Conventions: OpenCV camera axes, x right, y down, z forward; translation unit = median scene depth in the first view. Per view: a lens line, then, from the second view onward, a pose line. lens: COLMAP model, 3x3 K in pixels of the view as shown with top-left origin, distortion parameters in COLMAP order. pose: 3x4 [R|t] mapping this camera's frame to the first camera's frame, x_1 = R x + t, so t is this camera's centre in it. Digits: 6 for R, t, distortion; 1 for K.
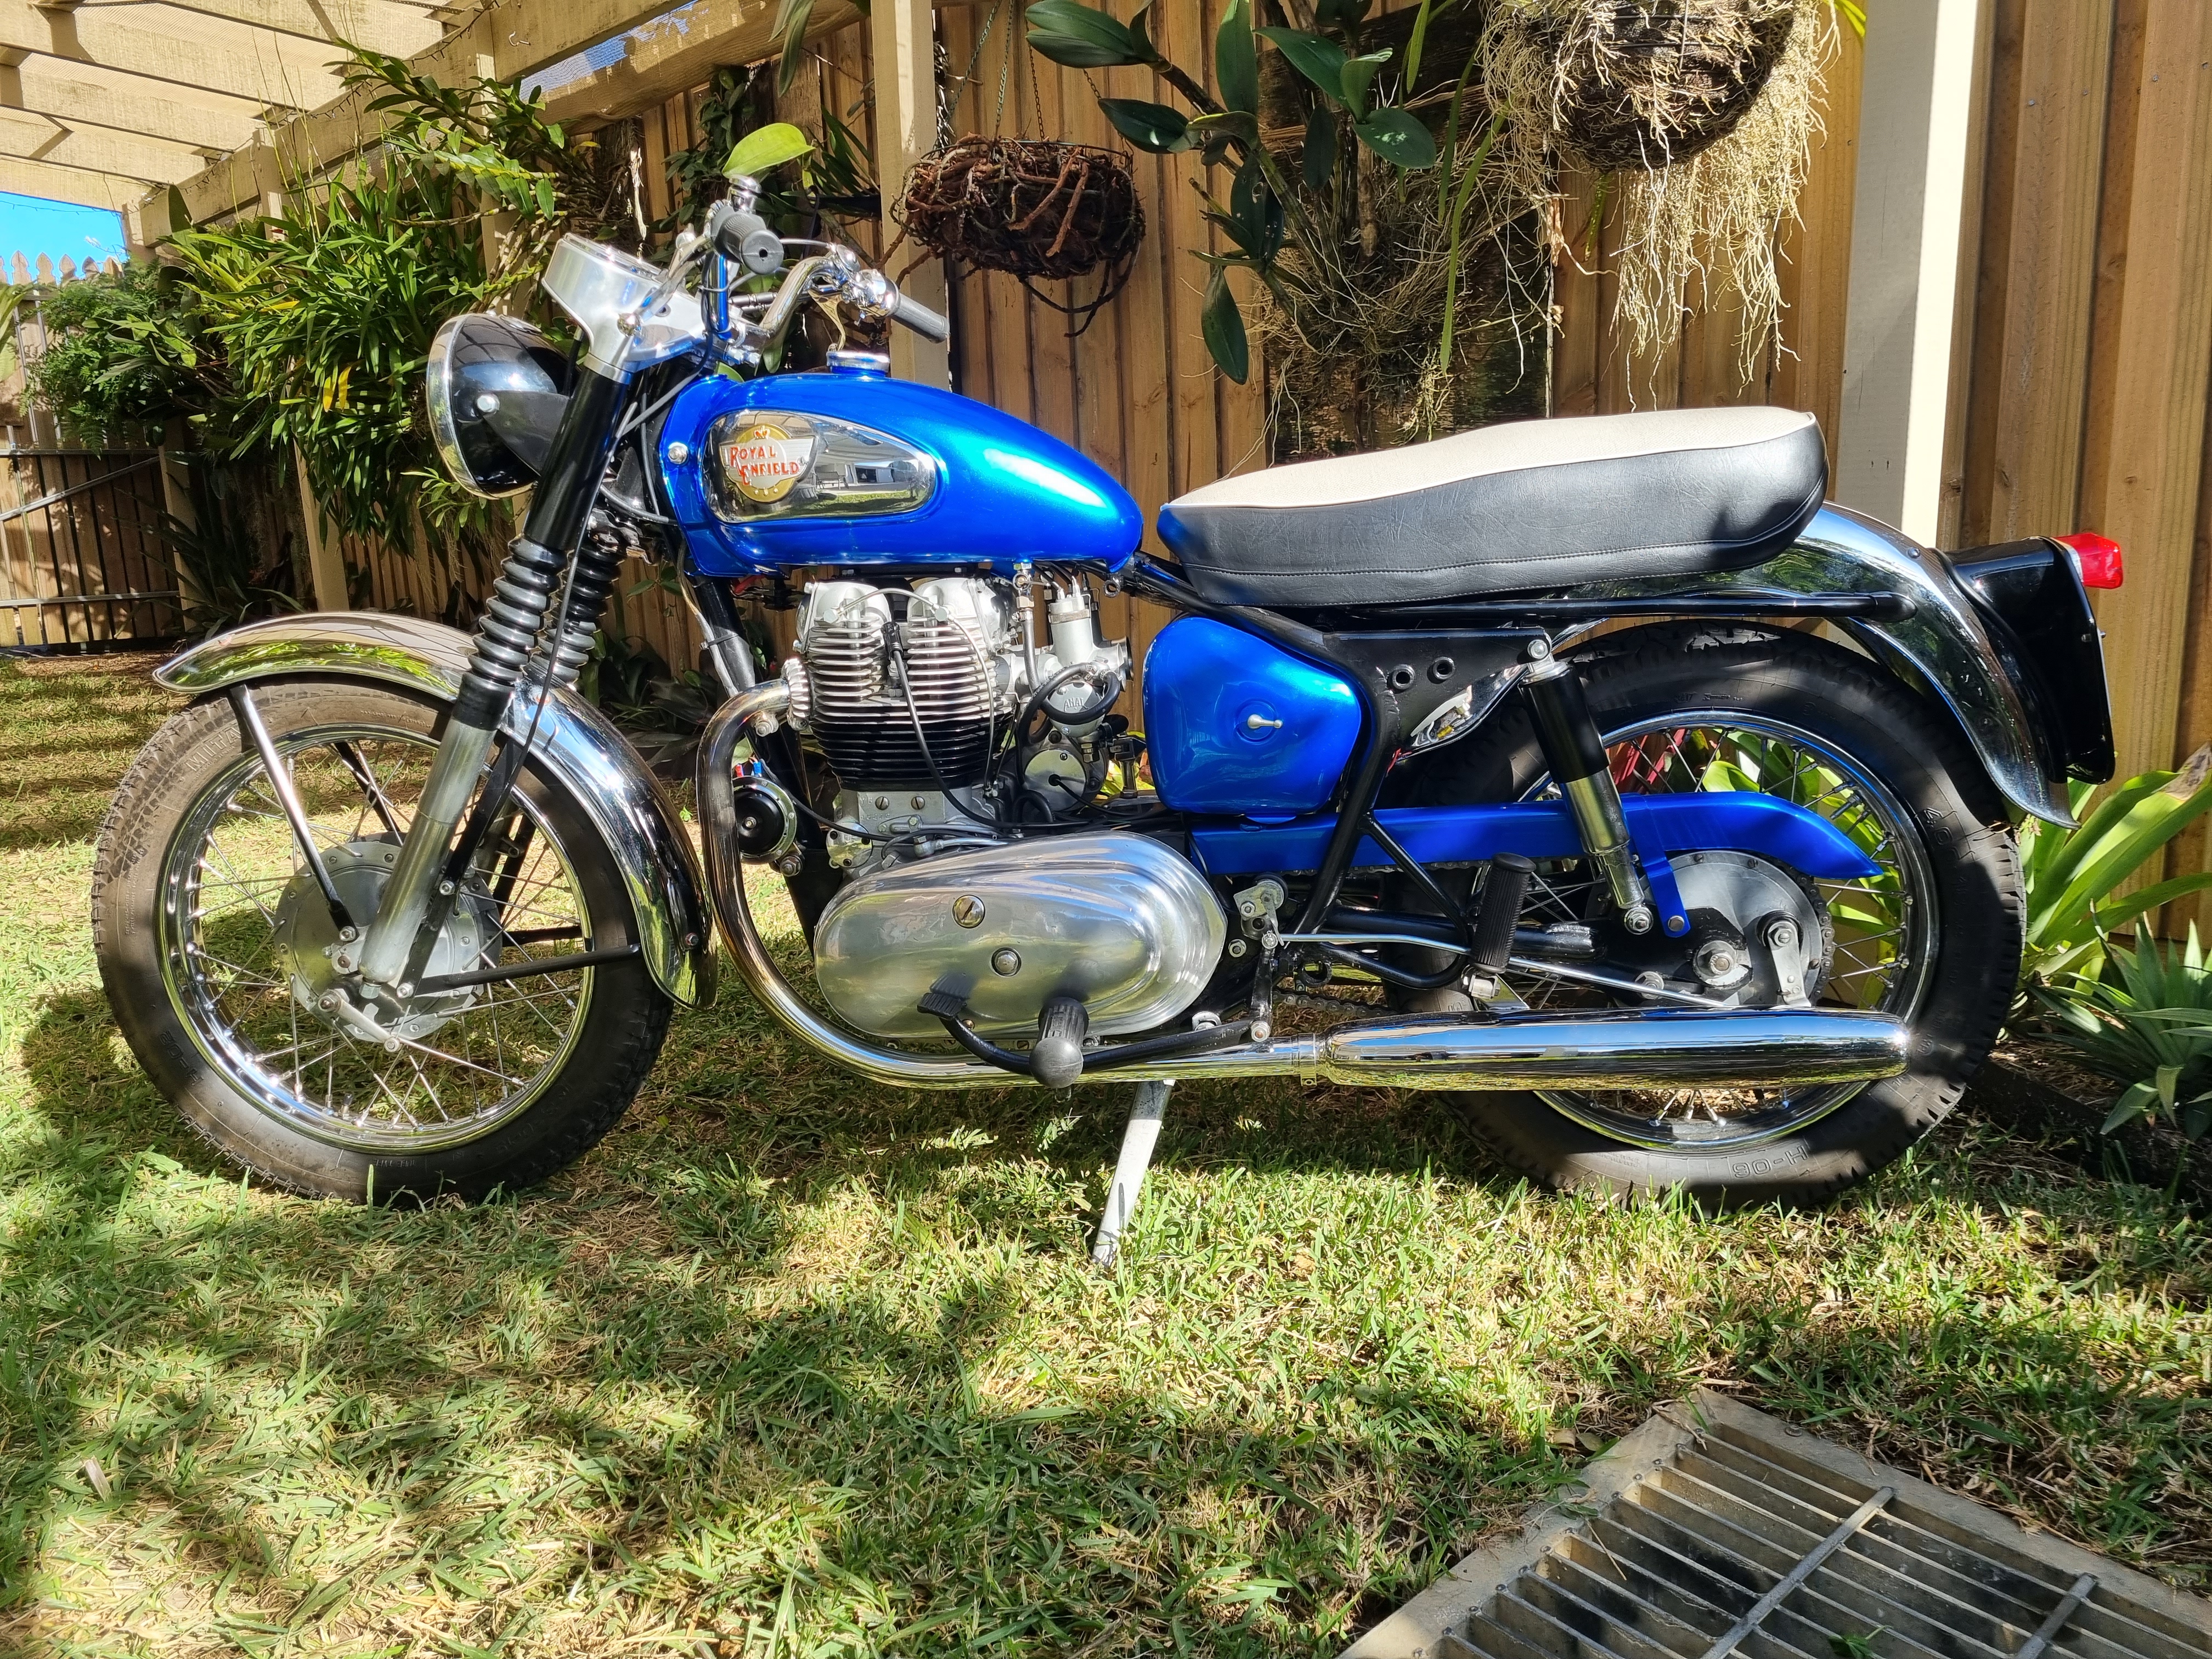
lens RADIAL K [[1745.8, 0, 1066.0], [0, 1745.8, 828.3], [0, 0, 1]] dist [0.075890, -0.069015]
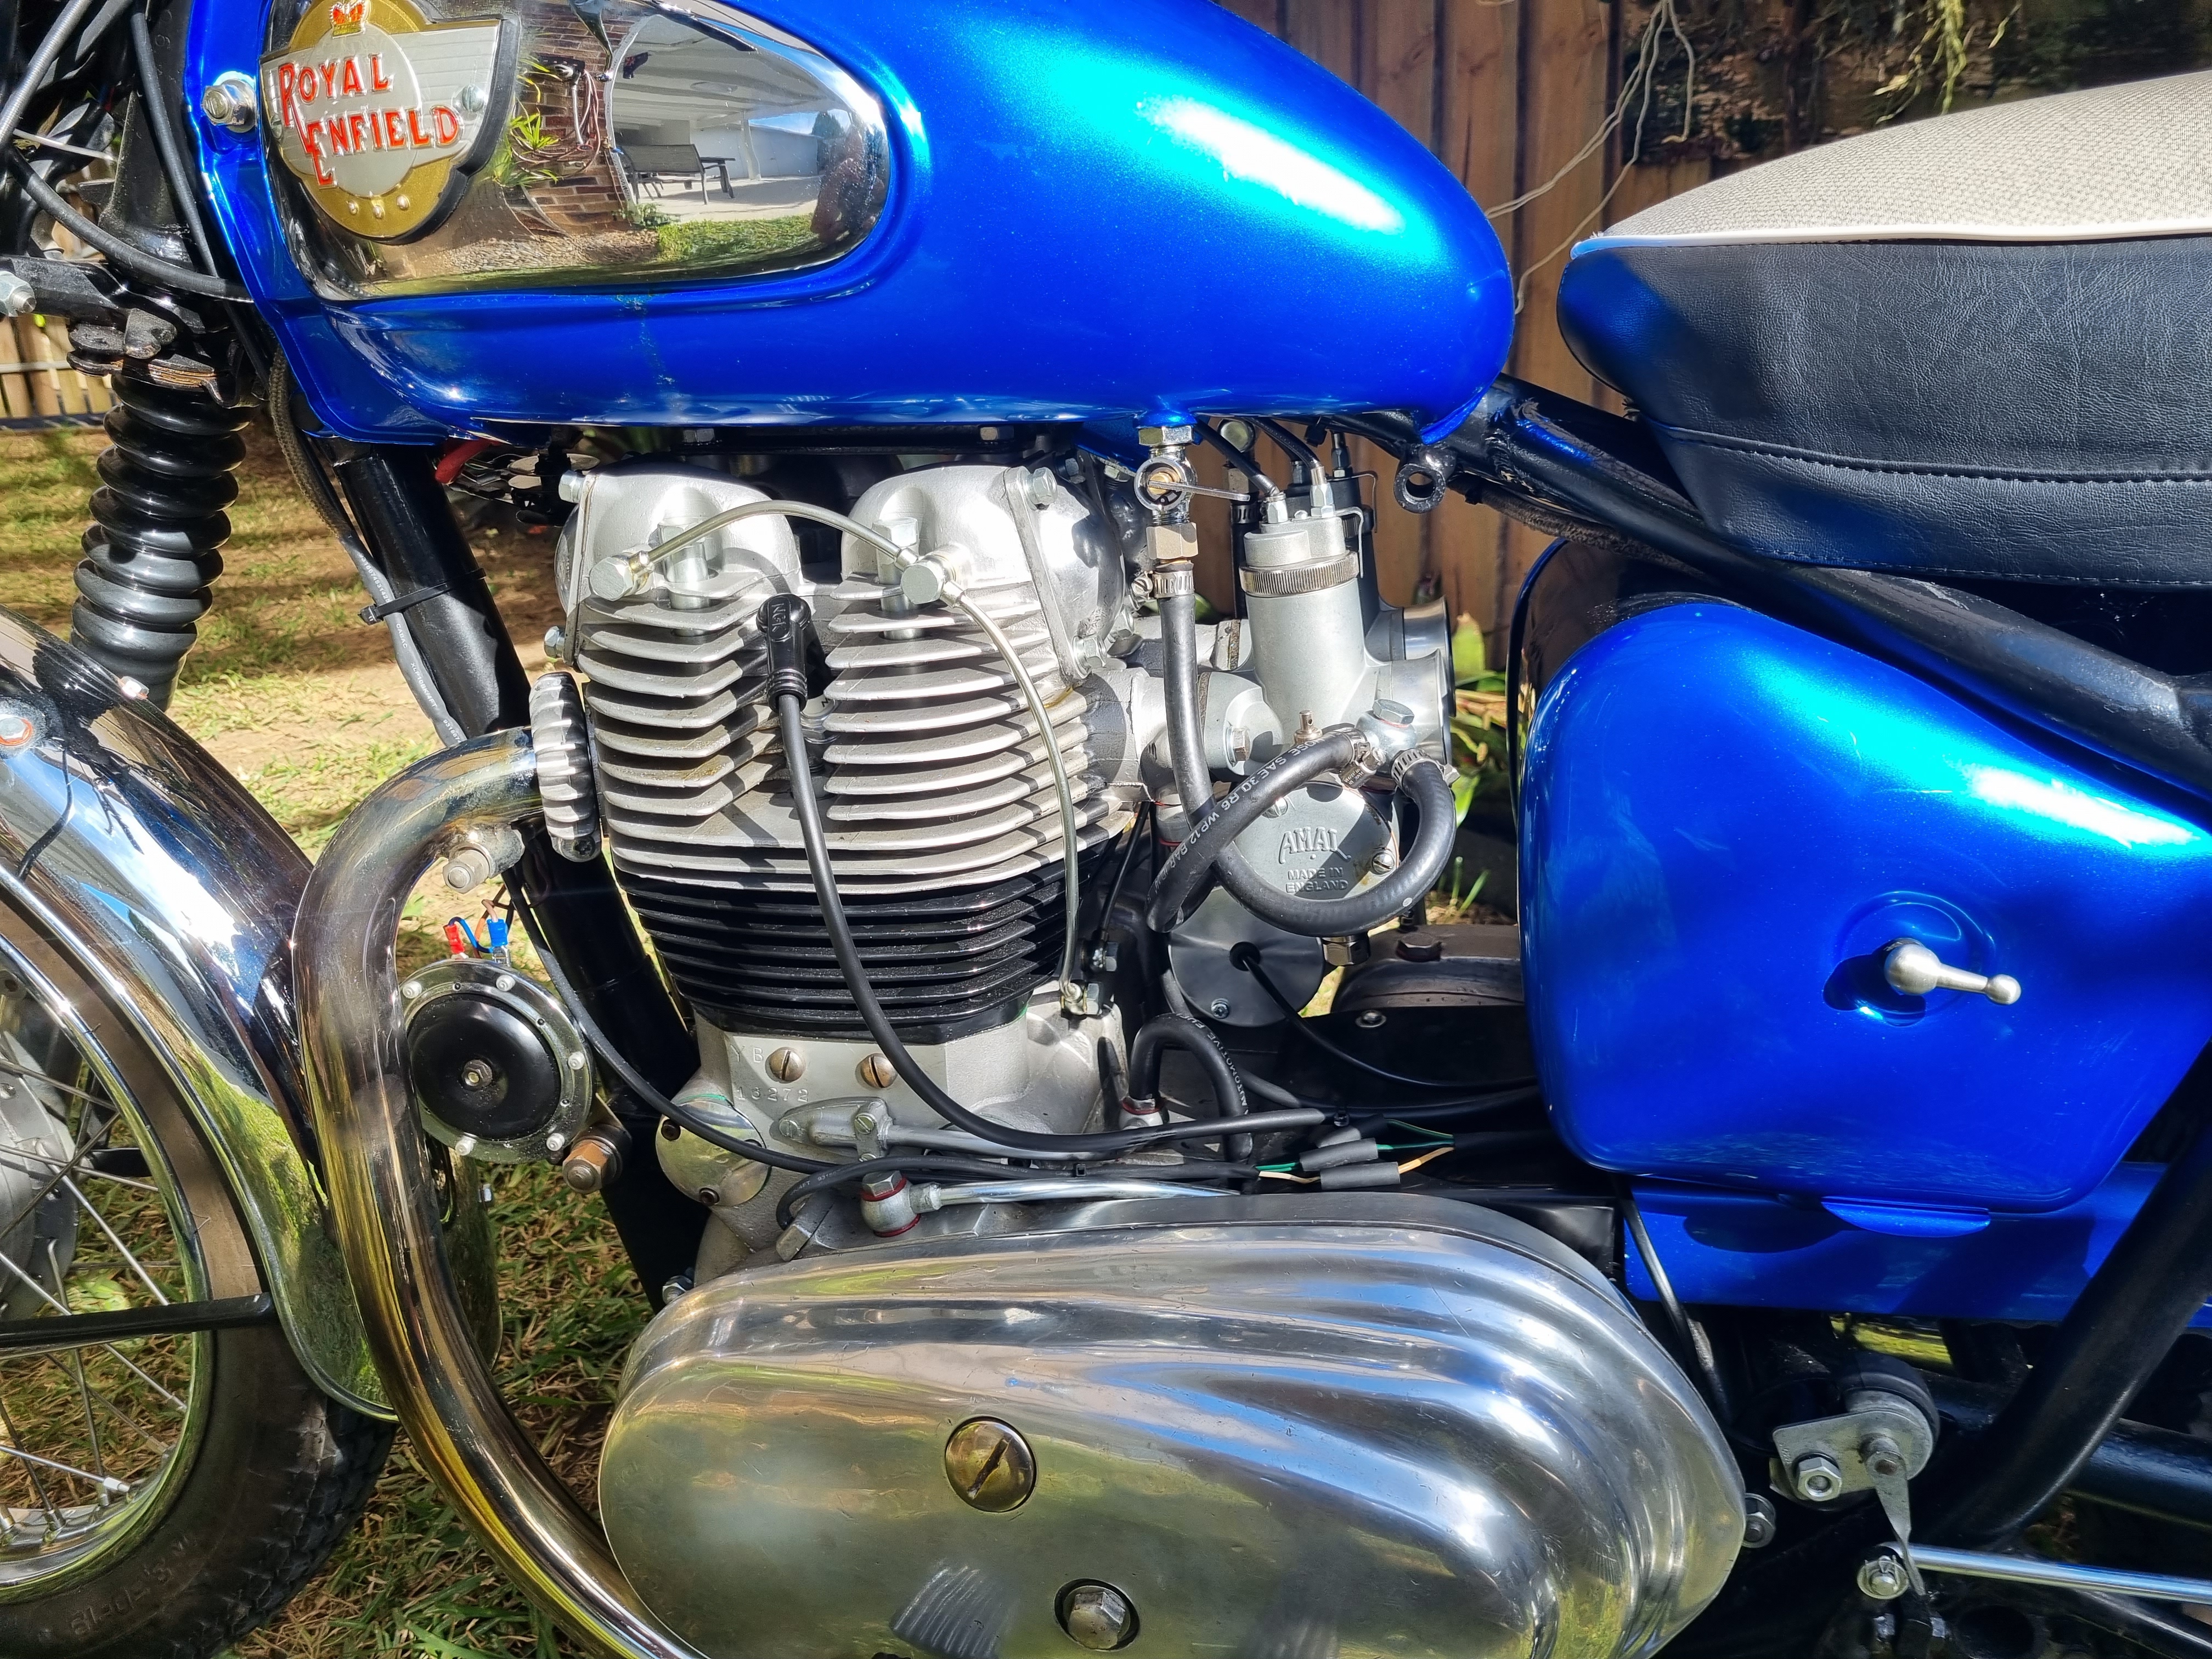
lens RADIAL K [[1745.8, 0, 1066.0], [0, 1745.8, 828.3], [0, 0, 1]] dist [0.075890, -0.069015]
pose [[0.994758, 0.024372, -0.099307, -0.008415], [-0.010366, 0.990213, 0.139177, -0.119458], [0.101728, -0.137418, 0.985275, 0.644981]]
